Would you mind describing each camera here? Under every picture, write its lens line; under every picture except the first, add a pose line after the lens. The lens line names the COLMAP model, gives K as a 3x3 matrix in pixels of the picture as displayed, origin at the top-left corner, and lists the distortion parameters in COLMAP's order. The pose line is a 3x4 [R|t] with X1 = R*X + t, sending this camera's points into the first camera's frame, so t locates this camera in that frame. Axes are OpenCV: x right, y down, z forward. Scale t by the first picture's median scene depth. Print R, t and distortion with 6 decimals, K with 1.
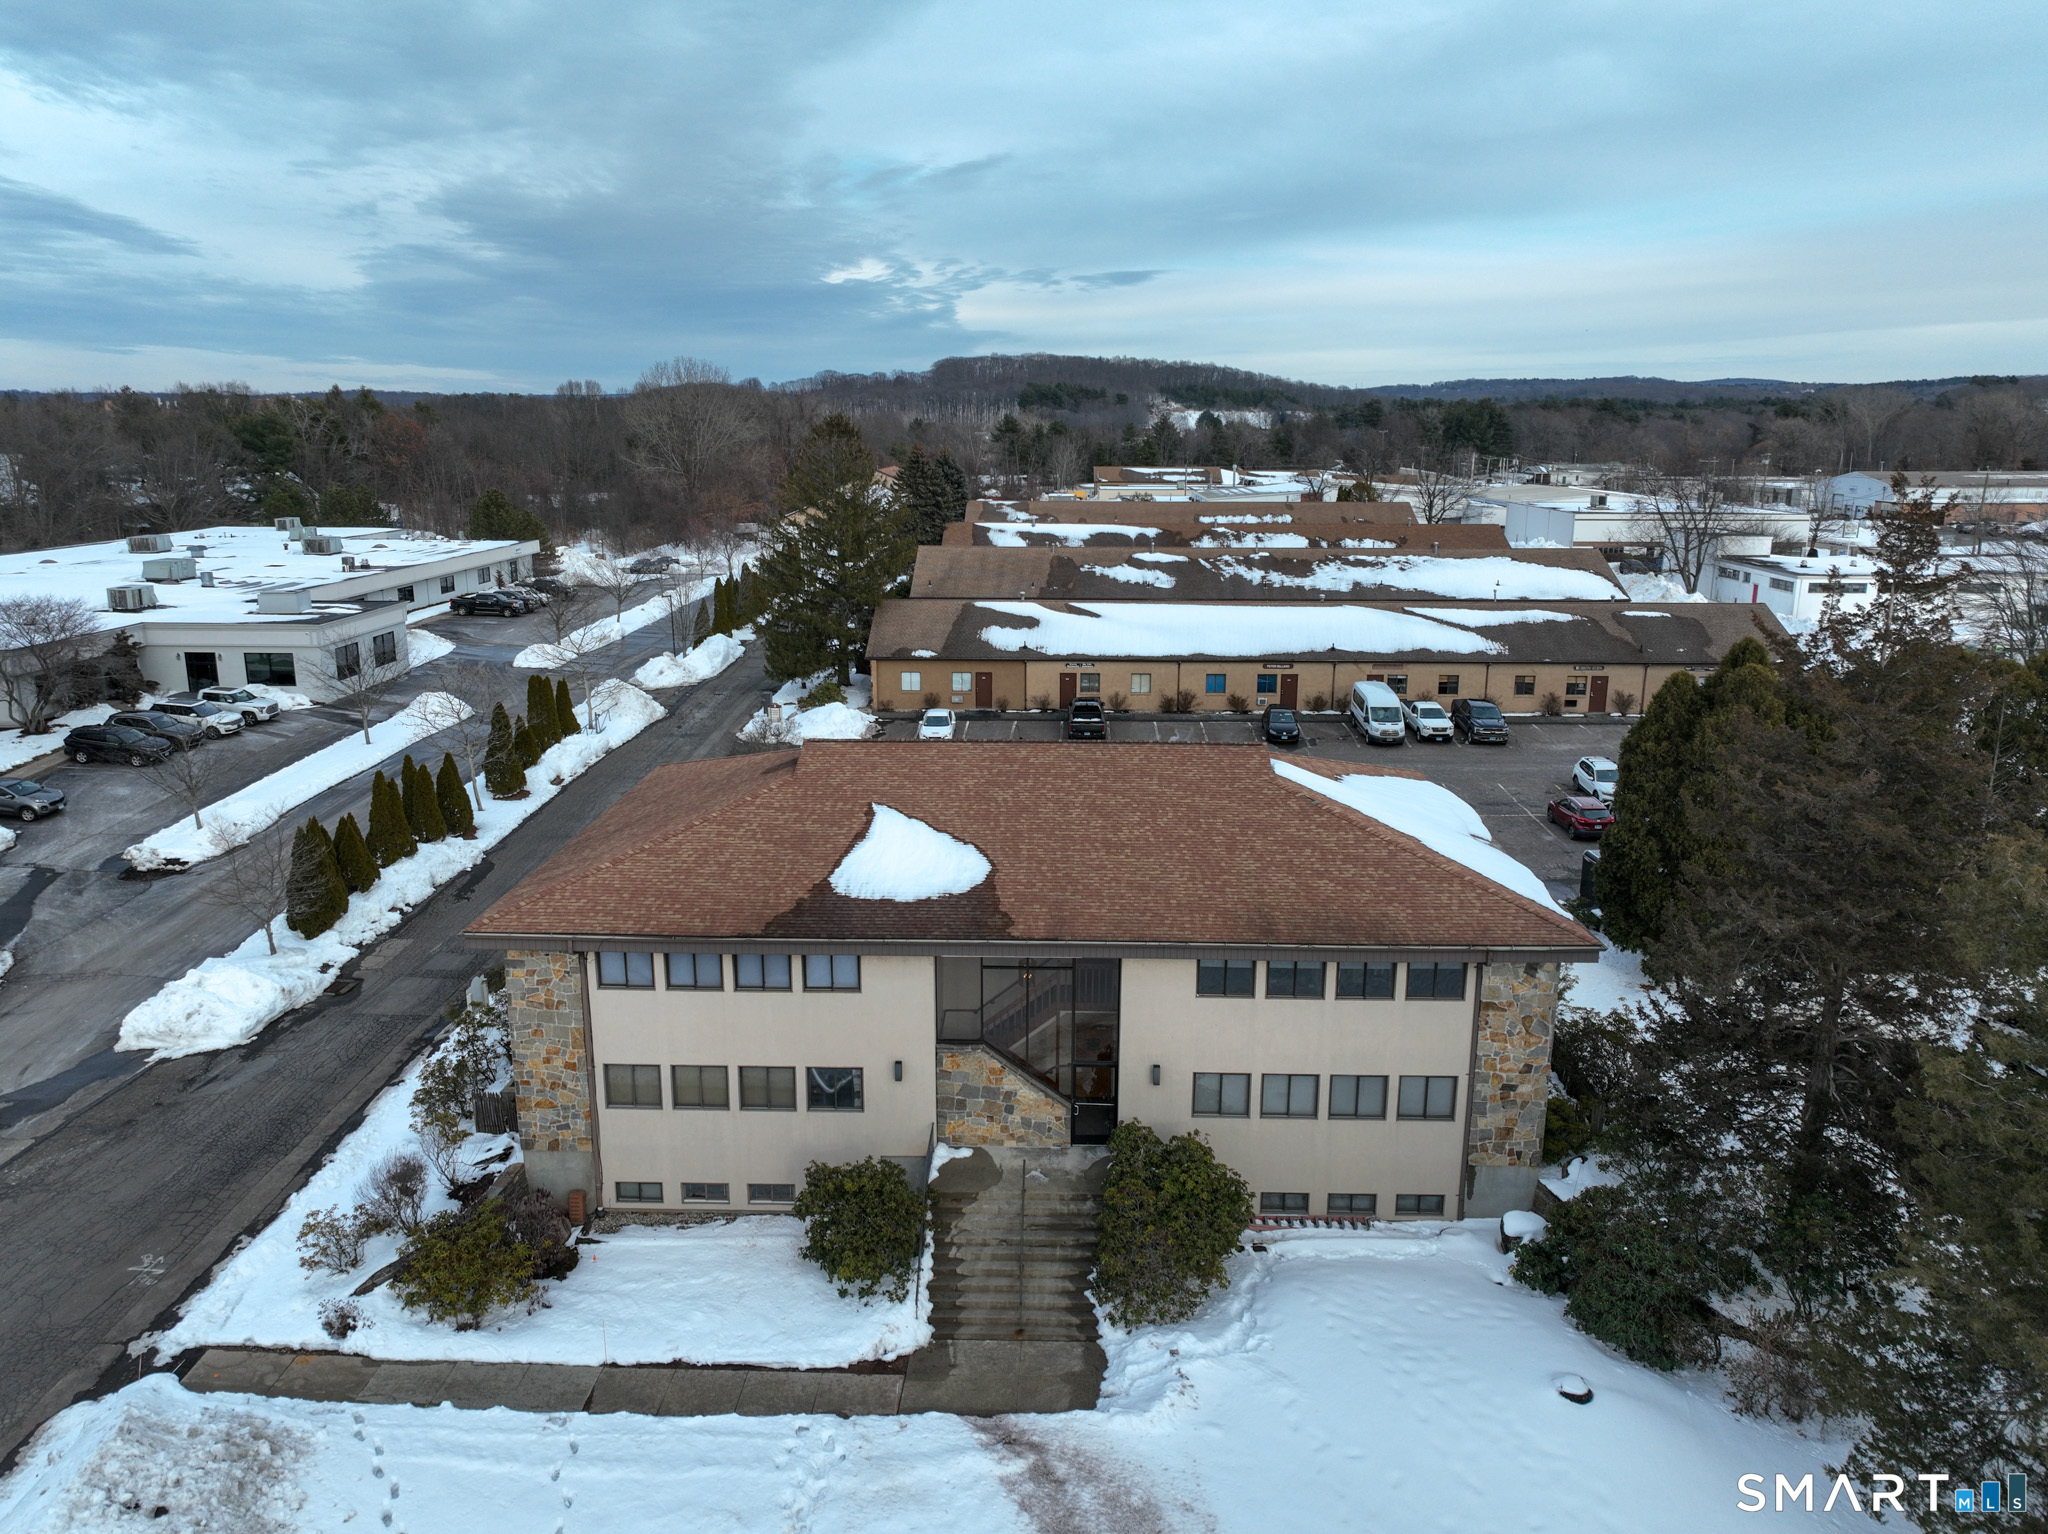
lens RADIAL K [[1435.1, 0, 1024.4], [0, 1435.1, 765.1], [0, 0, 1]] dist [0.003136, 0.010359]
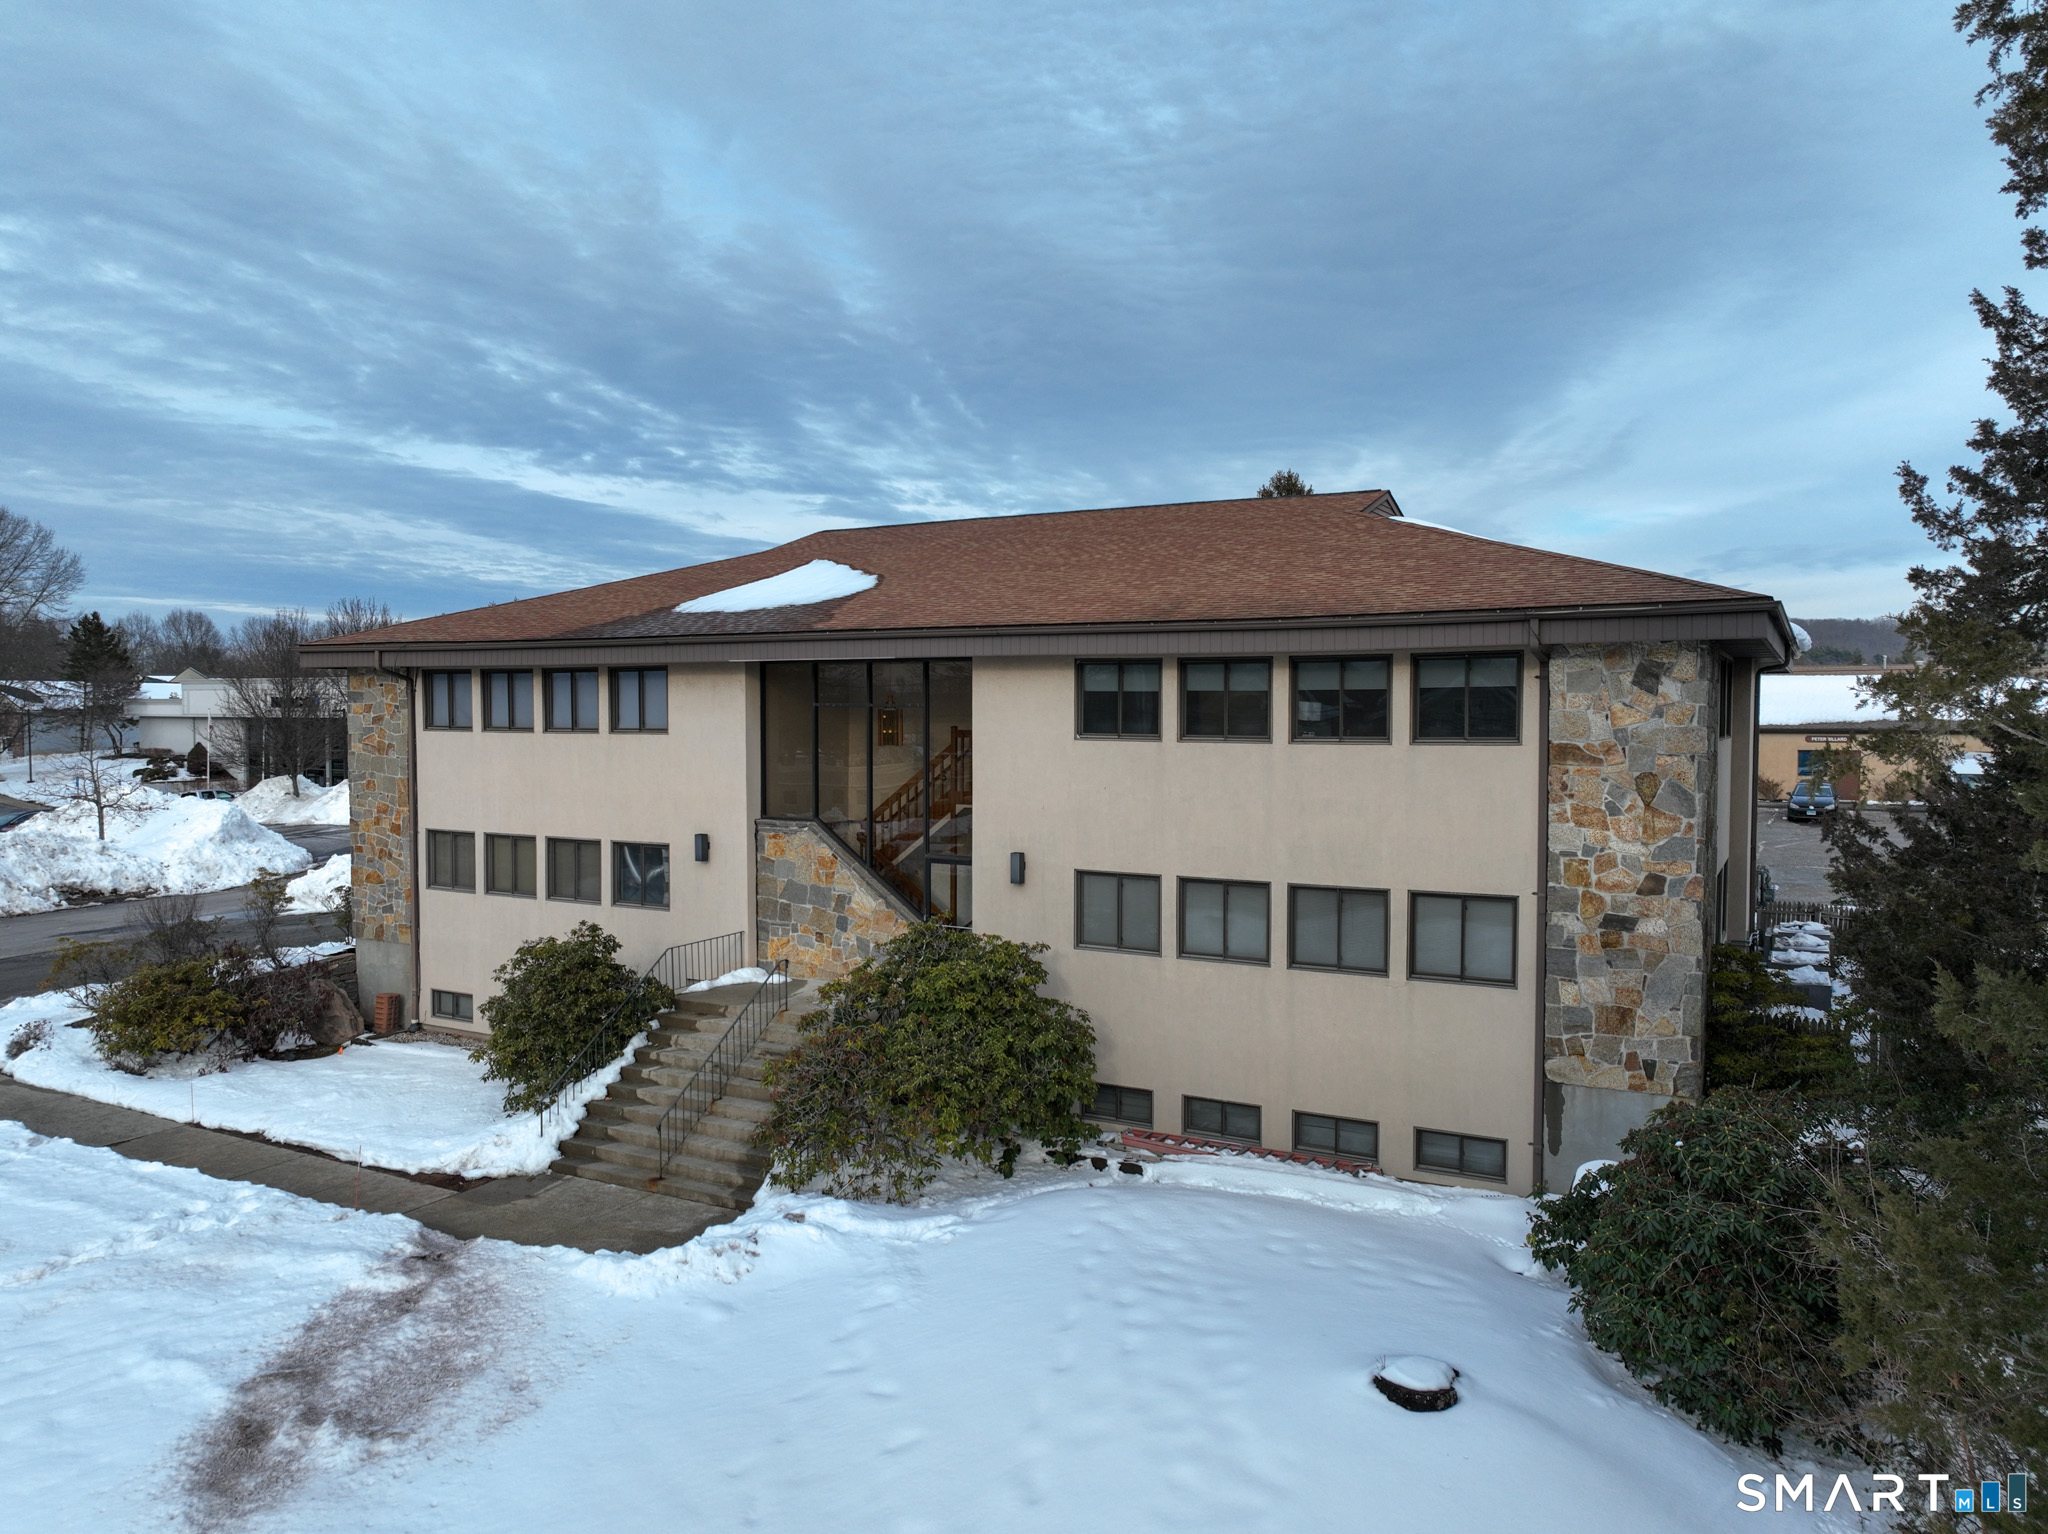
lens RADIAL K [[1437.2, 0, 1022.3], [0, 1437.2, 764.5], [0, 0, 1]] dist [0.001833, 0.007823]
pose [[0.886294, 0.015706, -0.462856, 0.379268], [-0.104364, 0.980491, -0.166568, 0.272360], [0.451210, 0.195934, 0.870643, 0.438664]]
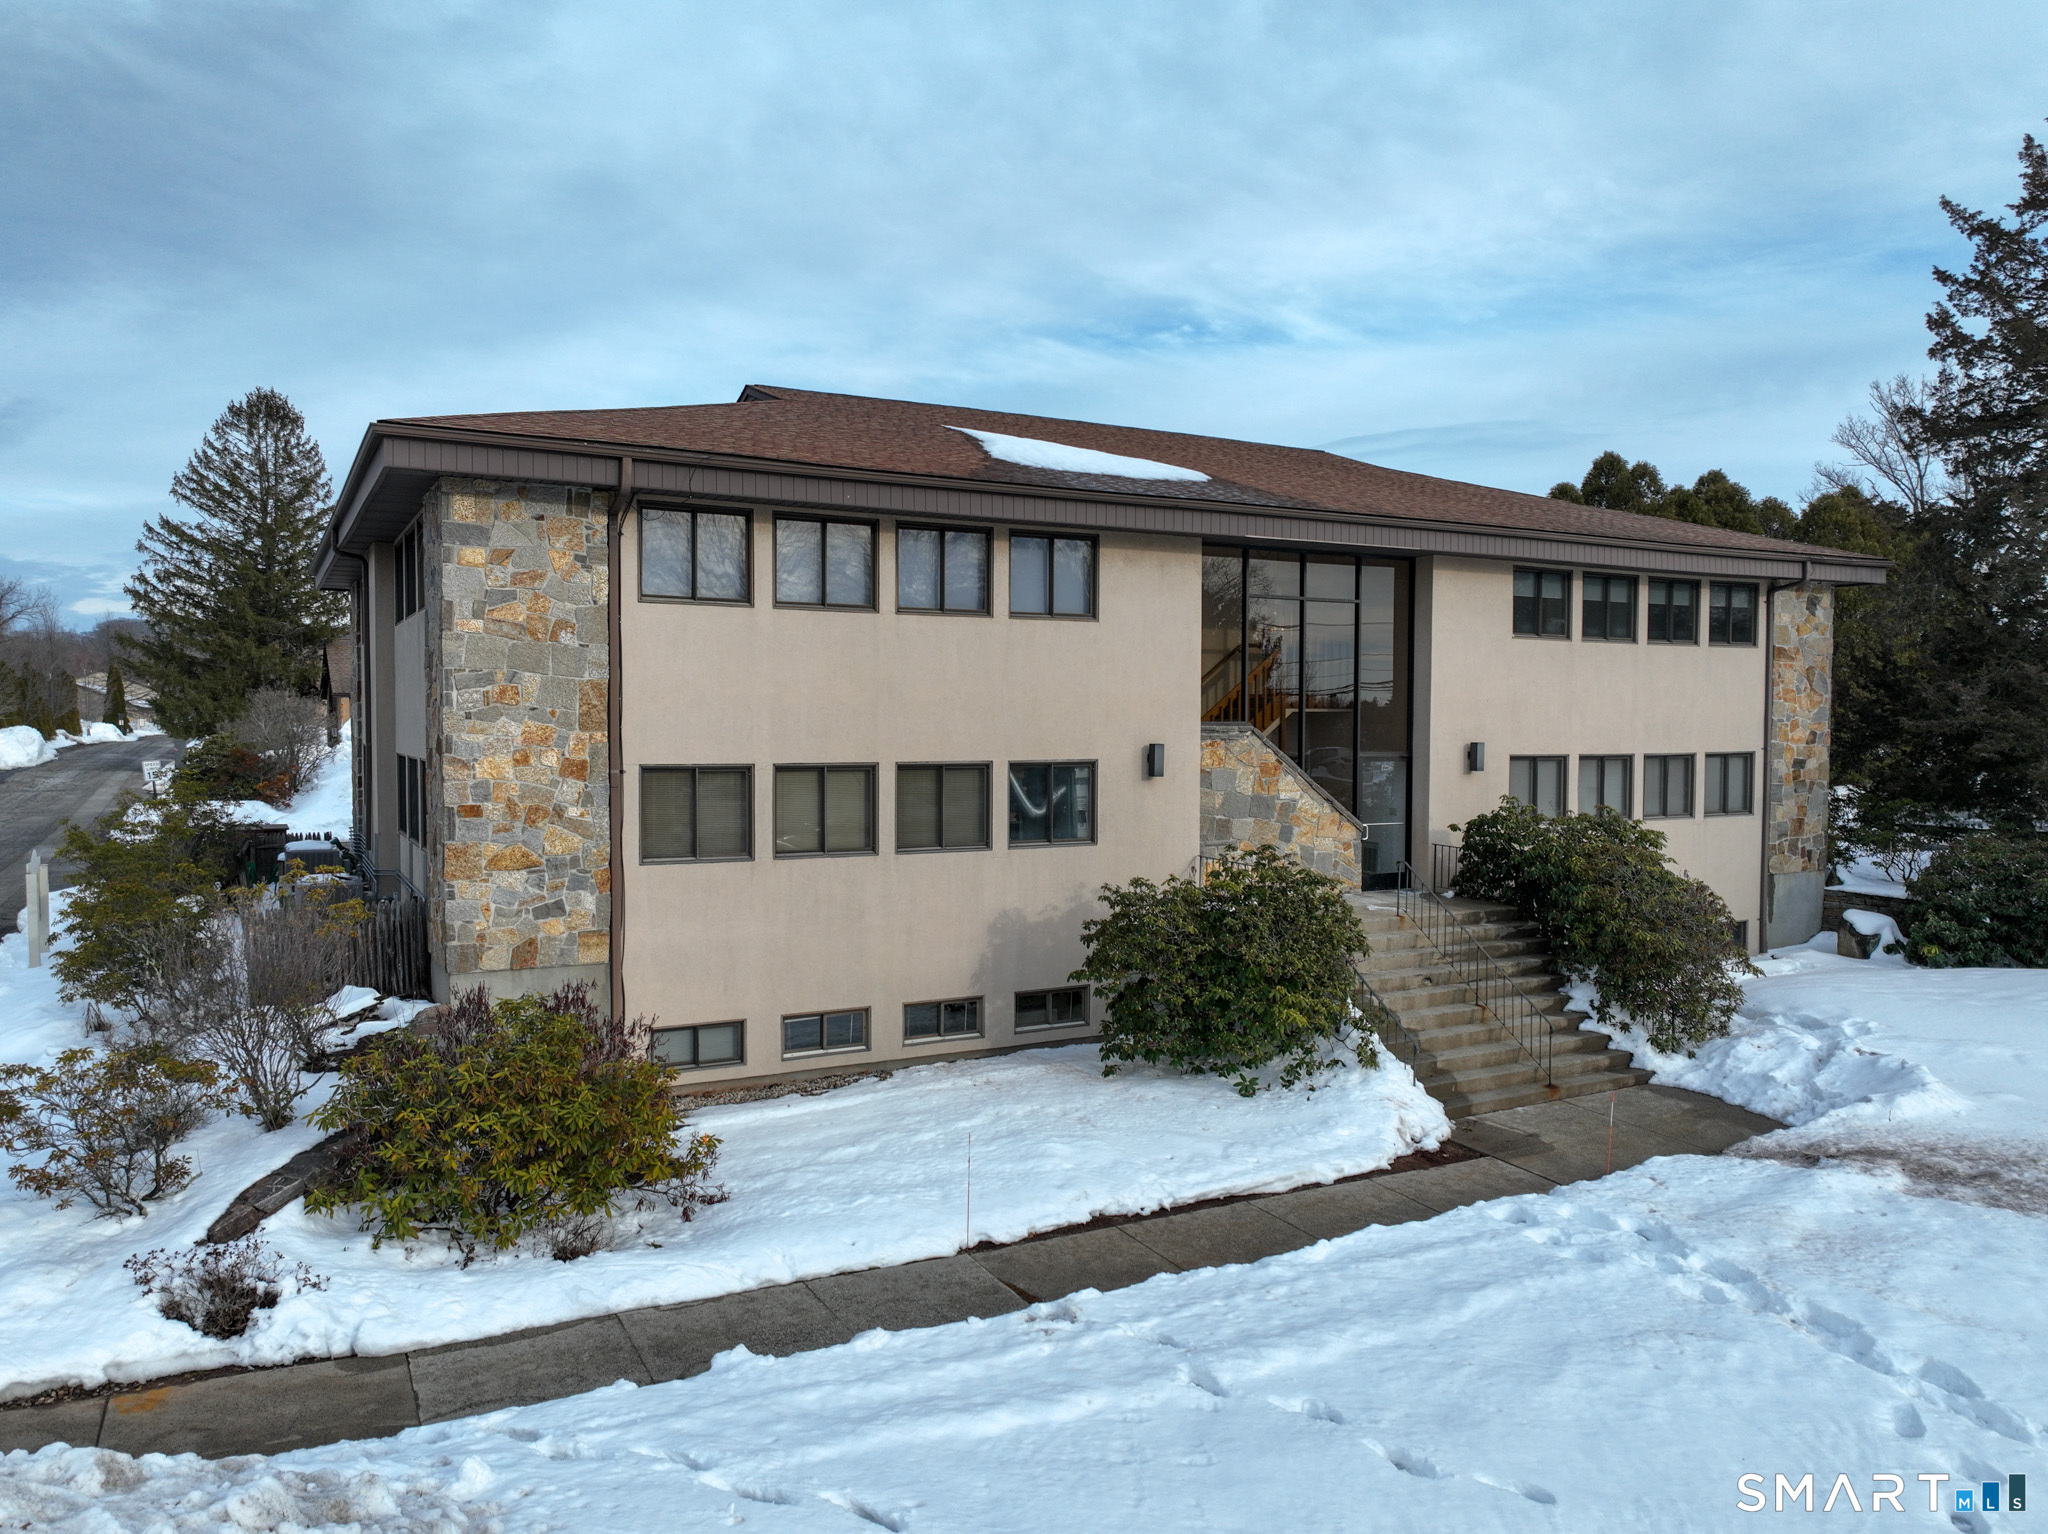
lens RADIAL K [[1435.1, 0, 1024.4], [0, 1435.1, 765.1], [0, 0, 1]] dist [0.003136, 0.010359]
pose [[0.867550, -0.016752, 0.497068, -0.422295], [0.112695, 0.980058, -0.163662, 0.302294], [-0.484414, 0.198003, 0.852138, 0.521843]]
